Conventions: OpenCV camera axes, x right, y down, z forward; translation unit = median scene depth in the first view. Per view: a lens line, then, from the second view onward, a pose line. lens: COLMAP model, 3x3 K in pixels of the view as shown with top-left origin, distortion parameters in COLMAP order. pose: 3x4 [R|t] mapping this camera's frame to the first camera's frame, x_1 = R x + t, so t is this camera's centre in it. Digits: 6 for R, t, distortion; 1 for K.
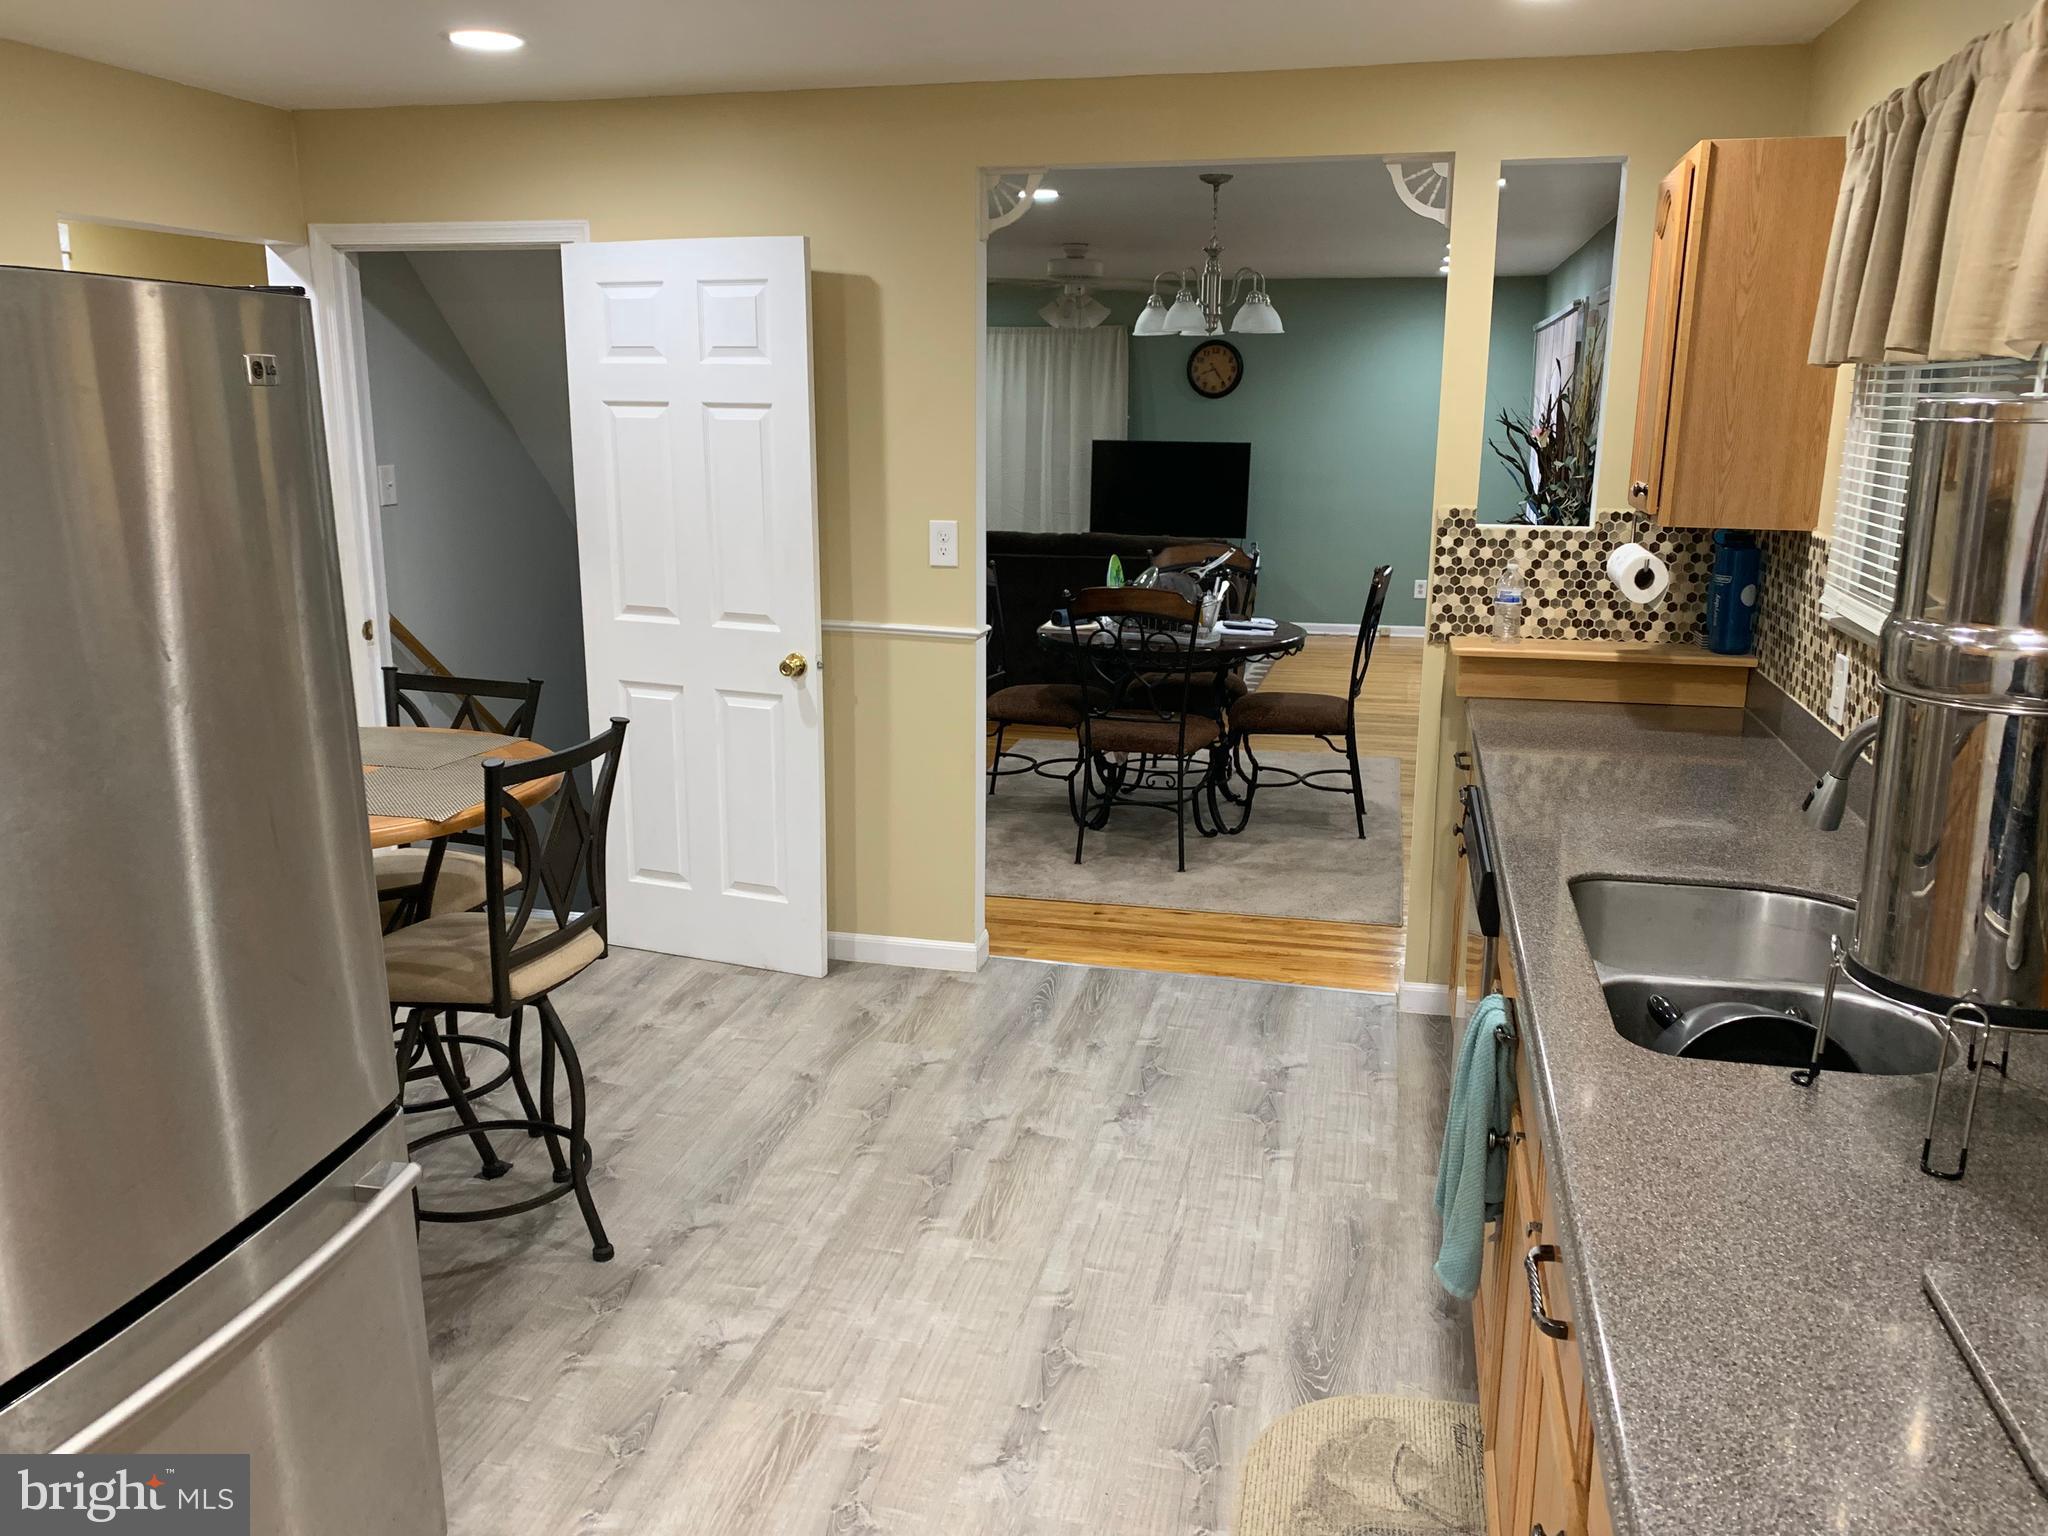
lens RADIAL K [[1567.4, 0, 1025.5], [0, 1567.4, 774.0], [0, 0, 1]] dist [0.007213, 0.000168]
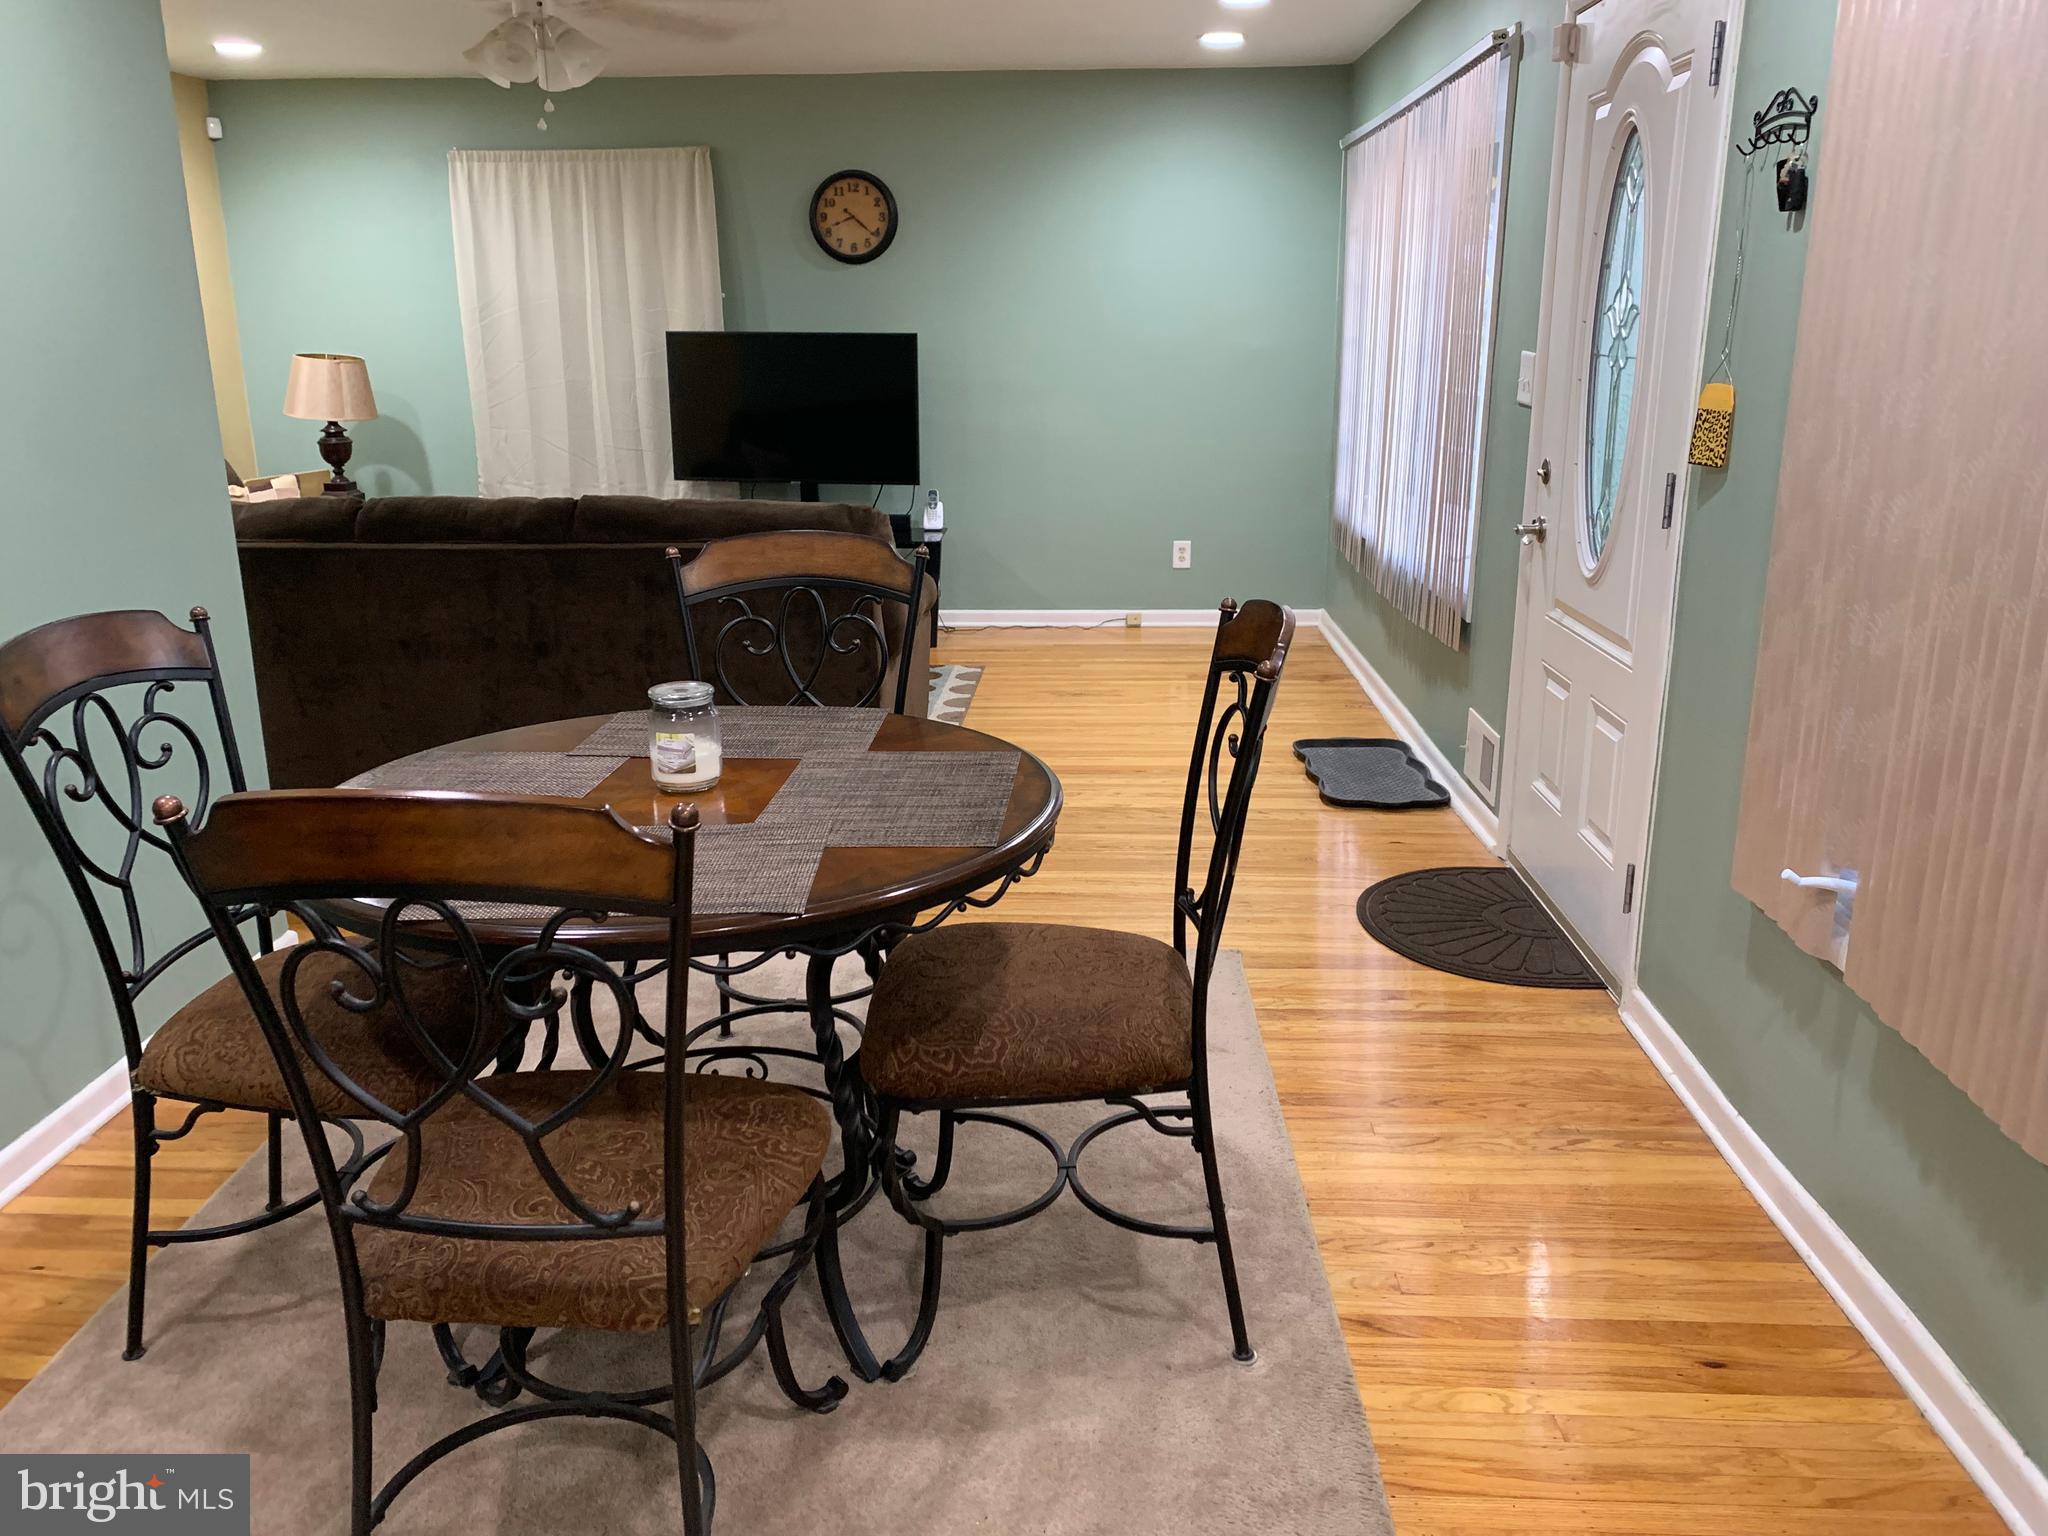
lens RADIAL K [[1567.4, 0, 1024.8], [0, 1567.4, 763.0], [0, 0, 1]] dist [0.007213, 0.000168]
pose [[0.980622, -0.063483, 0.185337, 0.056698], [0.055661, 0.997338, 0.047111, -0.062543], [-0.187834, -0.035882, 0.981545, 0.351559]]
